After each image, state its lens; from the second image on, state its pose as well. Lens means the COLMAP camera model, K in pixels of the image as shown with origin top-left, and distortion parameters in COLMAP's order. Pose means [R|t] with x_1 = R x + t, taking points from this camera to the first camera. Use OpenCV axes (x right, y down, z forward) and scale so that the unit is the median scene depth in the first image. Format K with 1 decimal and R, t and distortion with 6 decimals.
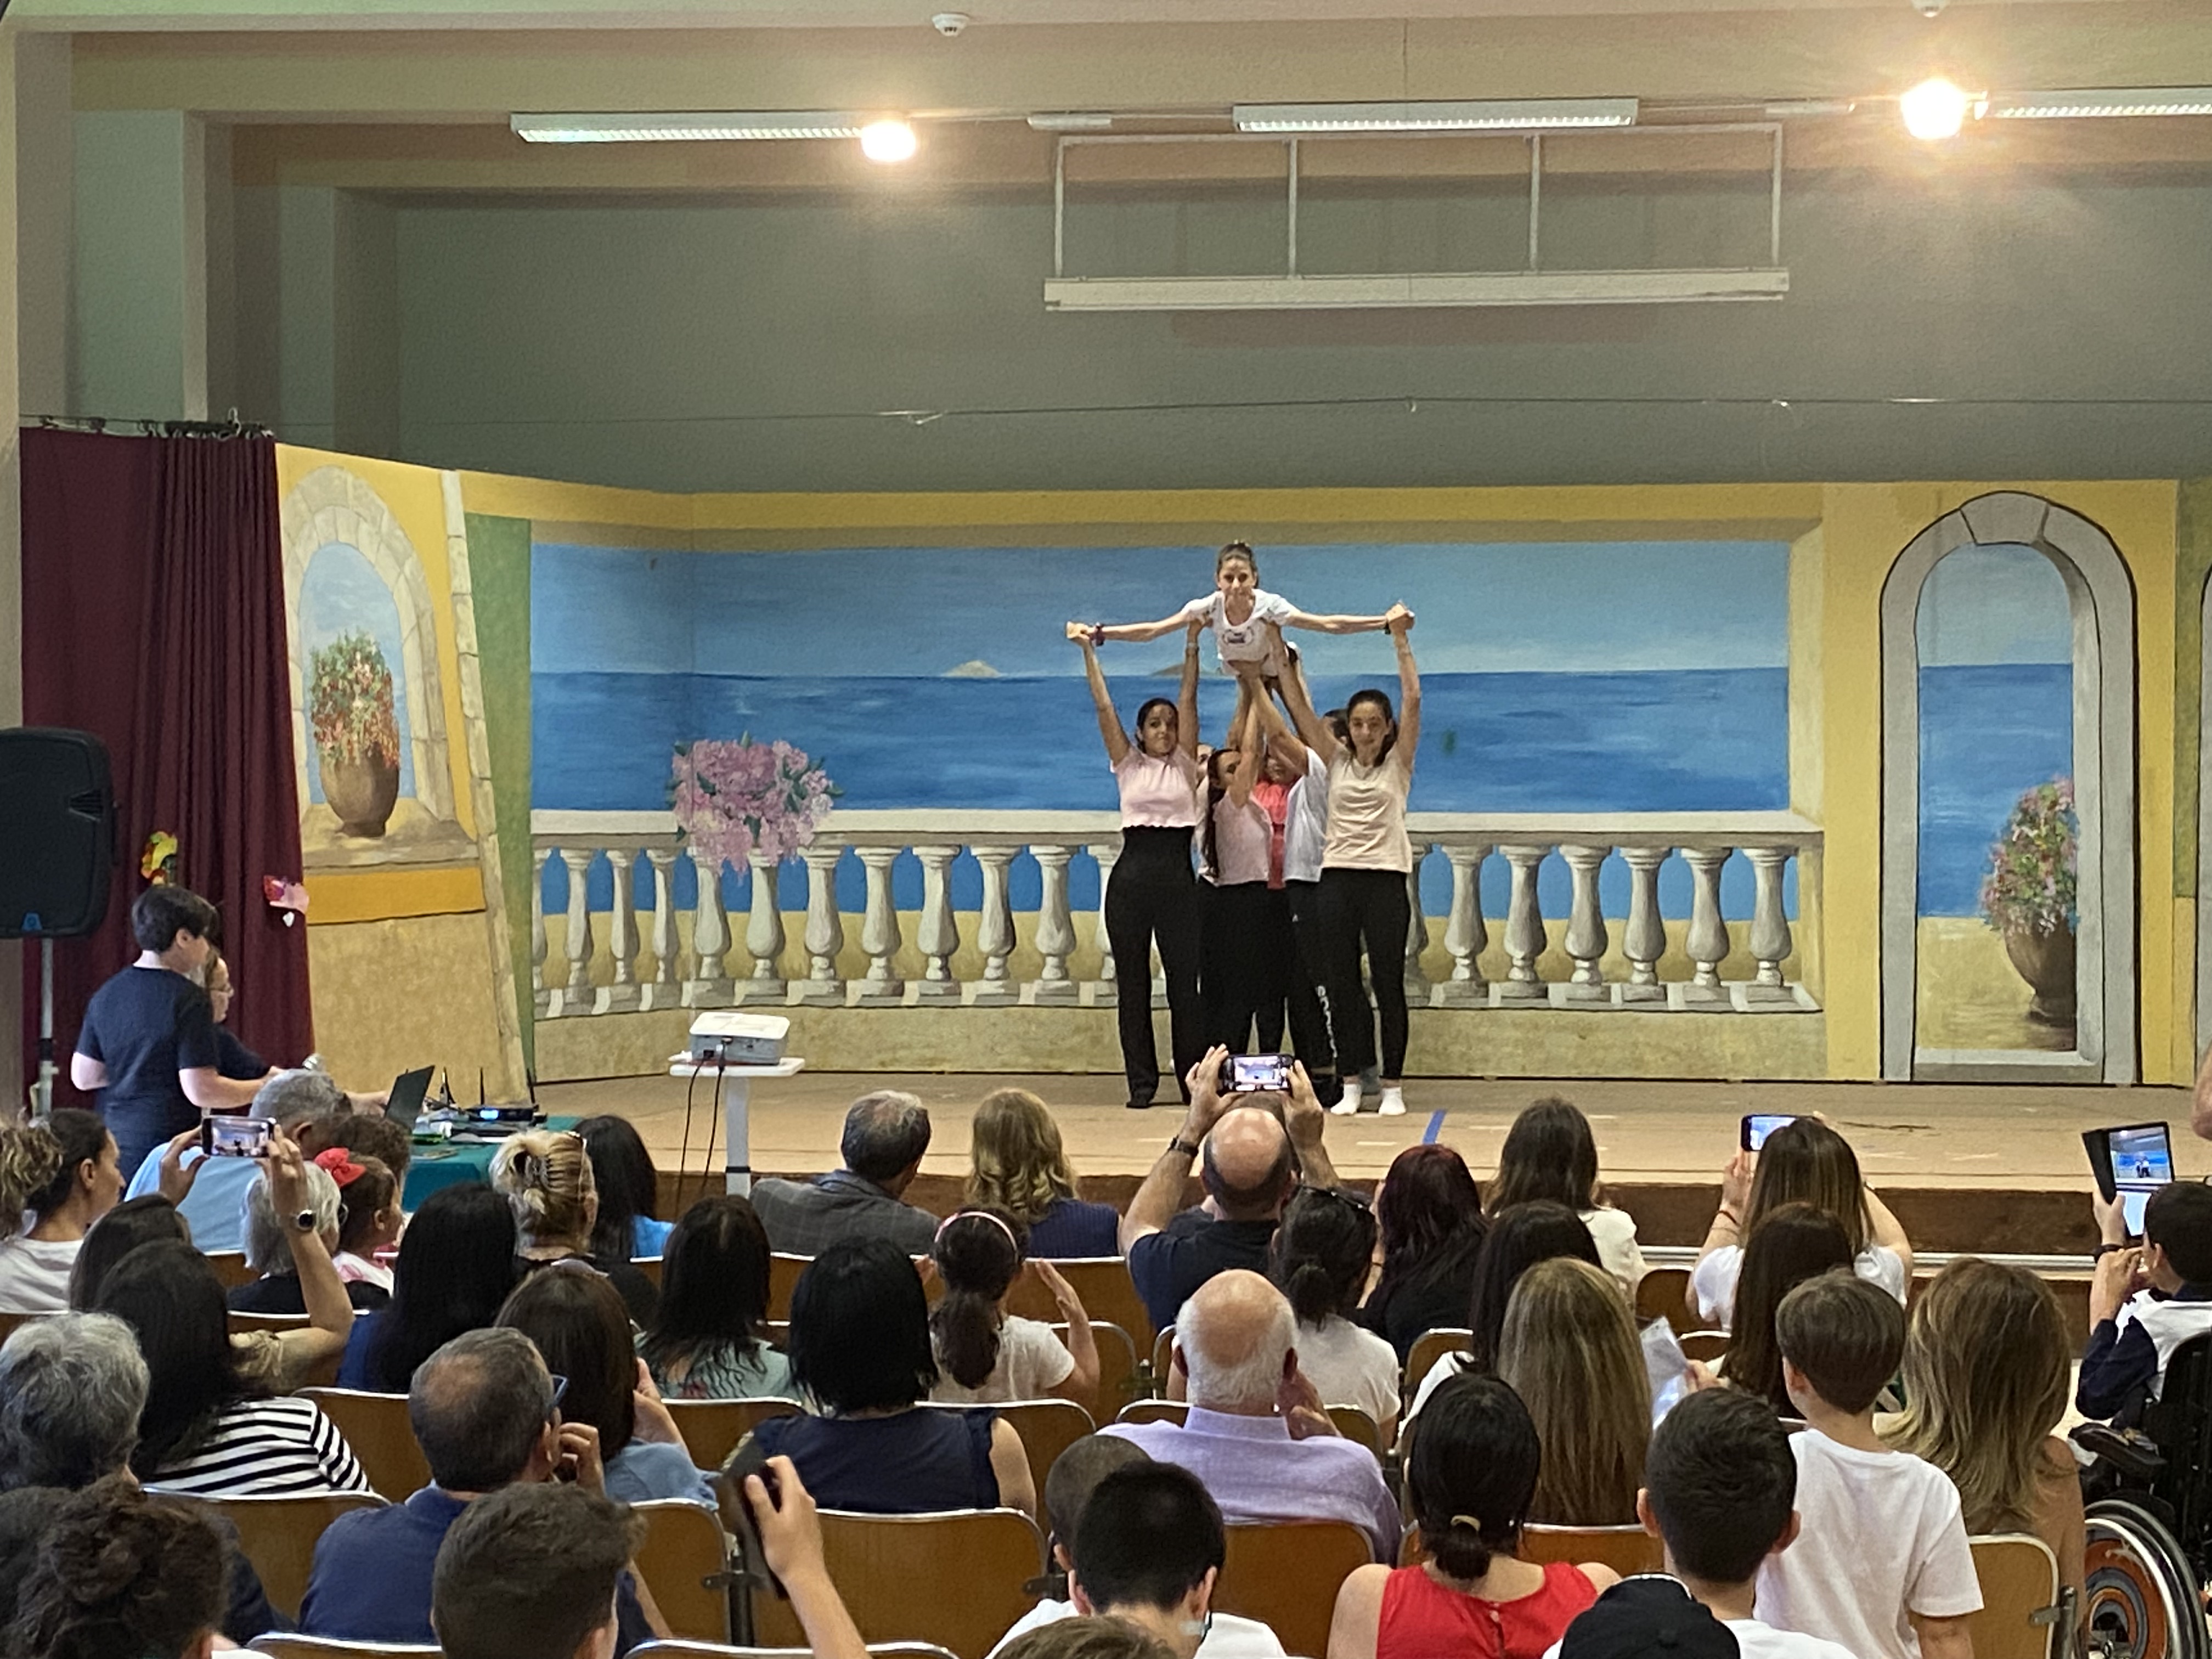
lens RADIAL K [[3860.7, 0, 1095.9], [0, 3860.7, 829.3], [0, 0, 1]] dist [0.031291, 0.000000]
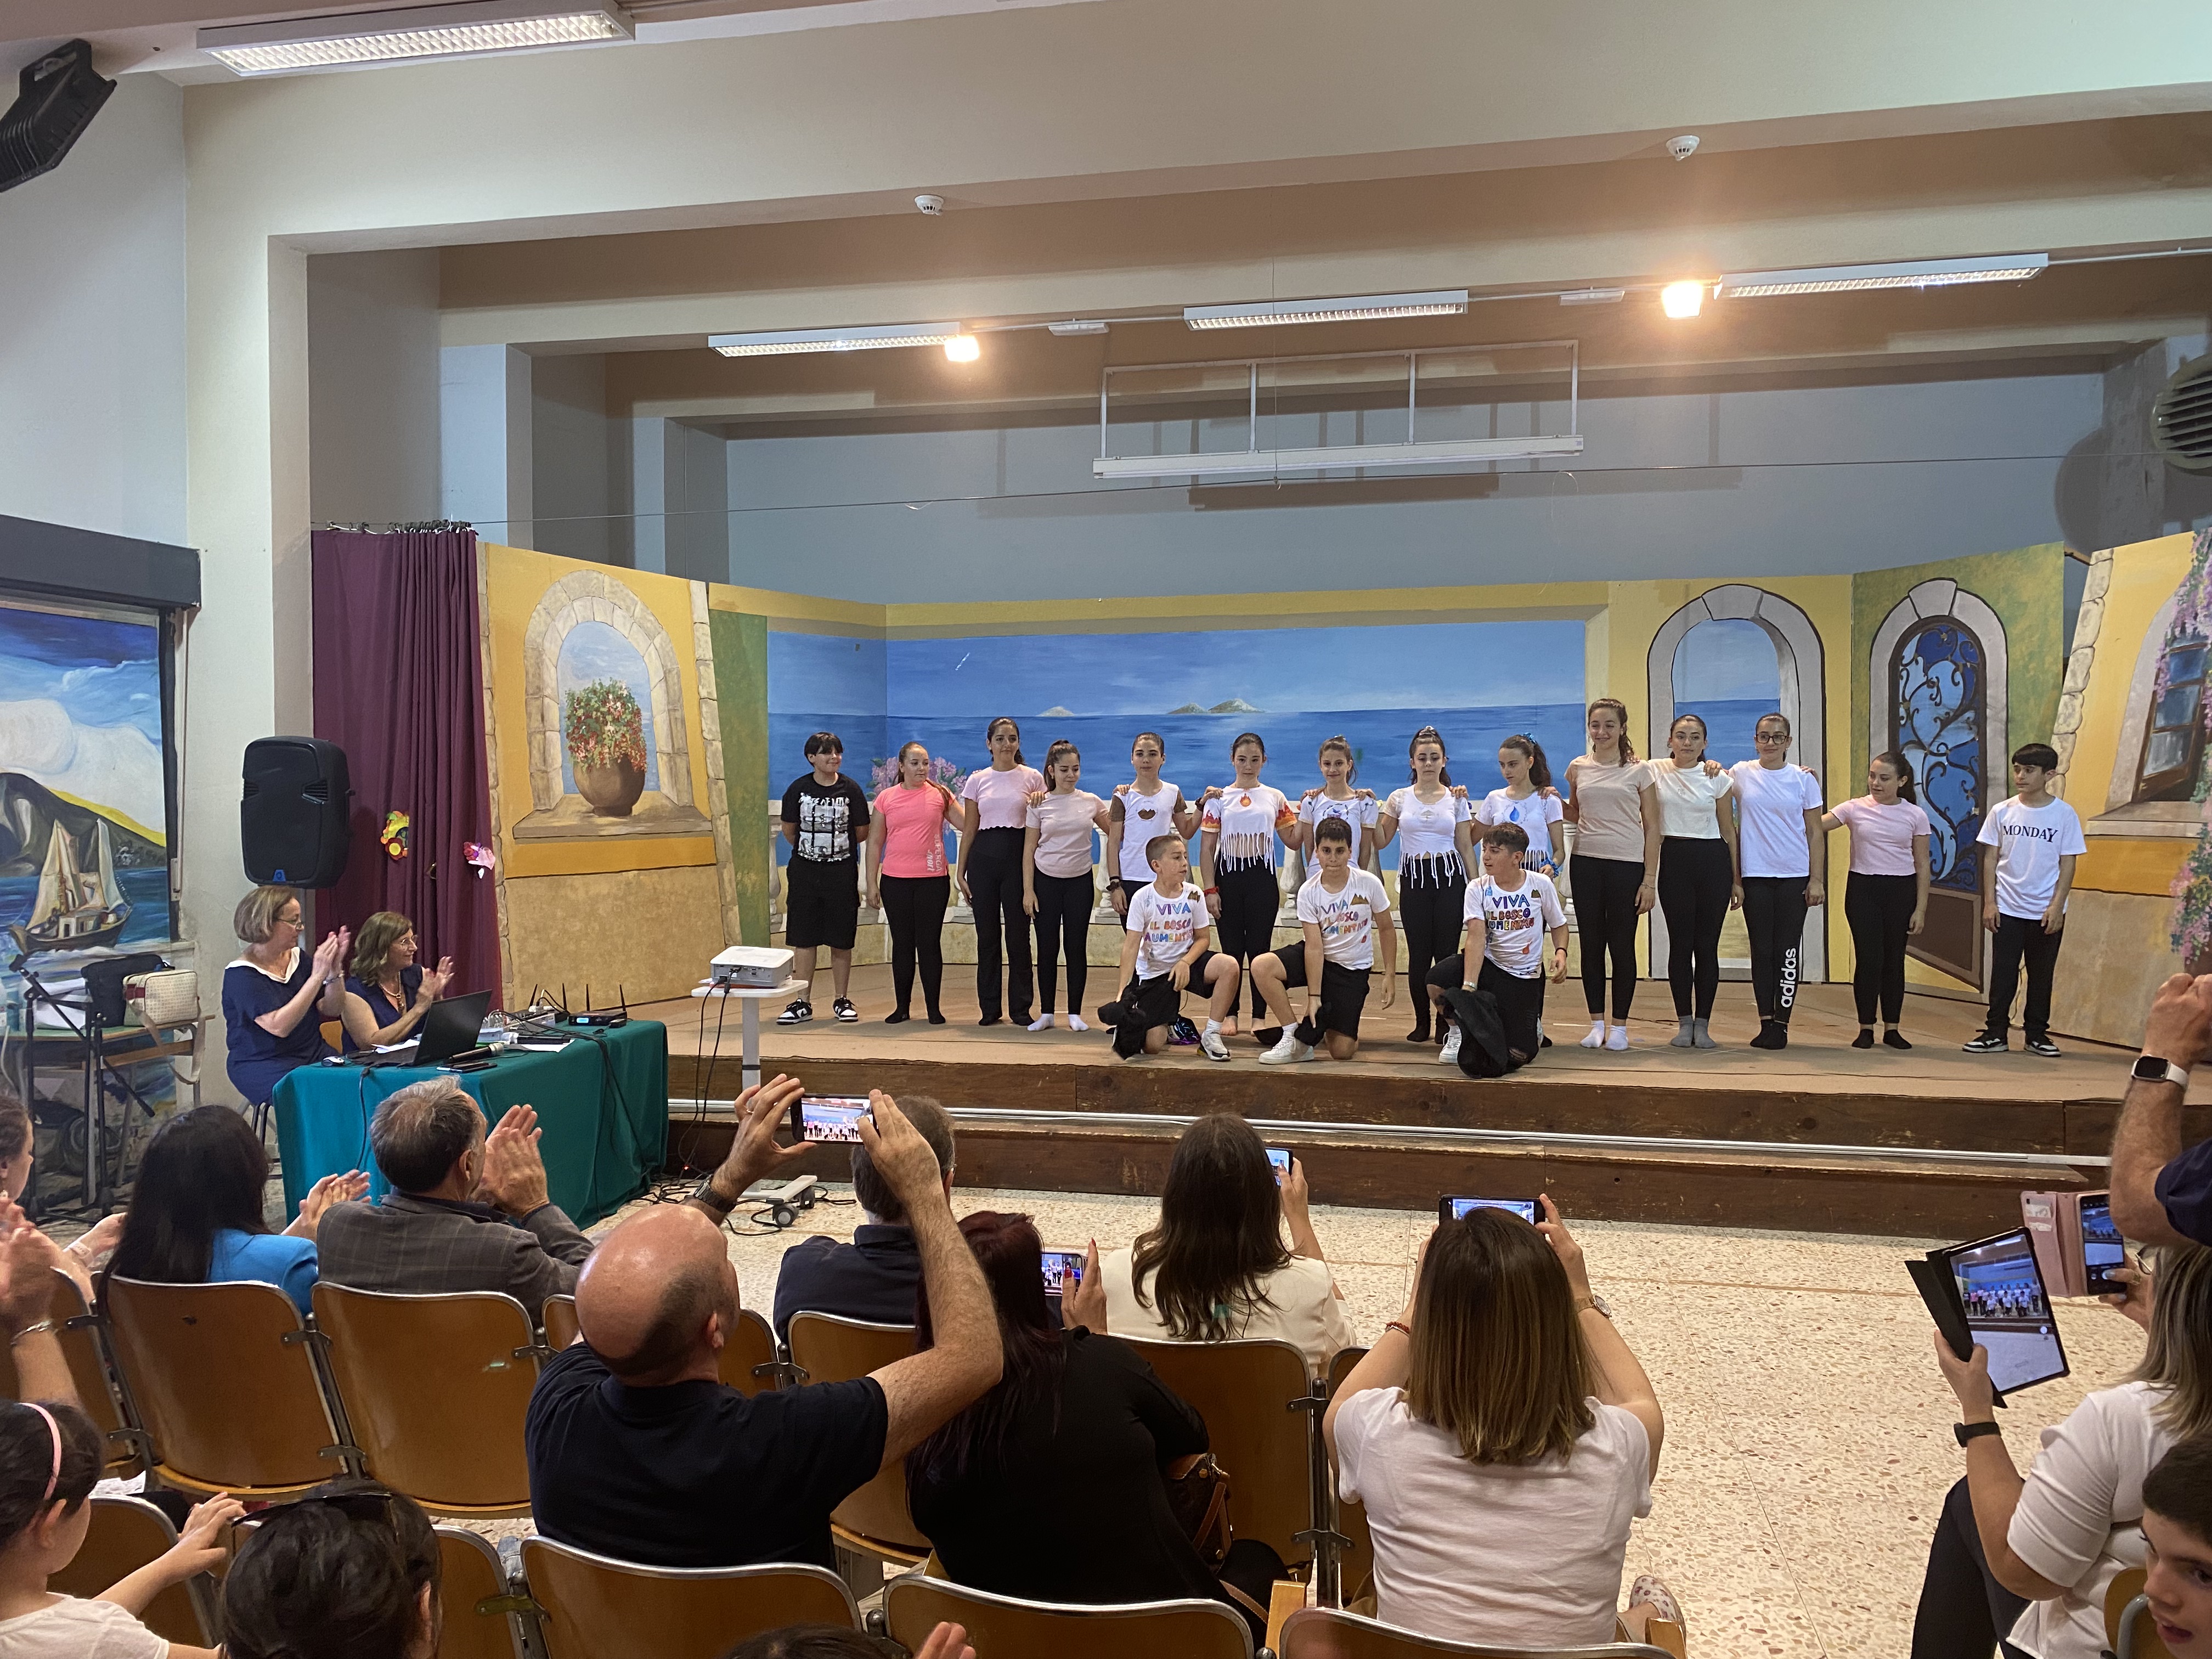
lens RADIAL K [[1679.1, 0, 1122.4], [0, 1679.1, 812.7], [0, 0, 1]] dist [0.028801, -0.027233]
pose [[0.994136, -0.002392, -0.108113, 0.077470], [0.001988, 0.999991, -0.003836, 0.003418], [0.108121, 0.003599, 0.994131, 0.357877]]
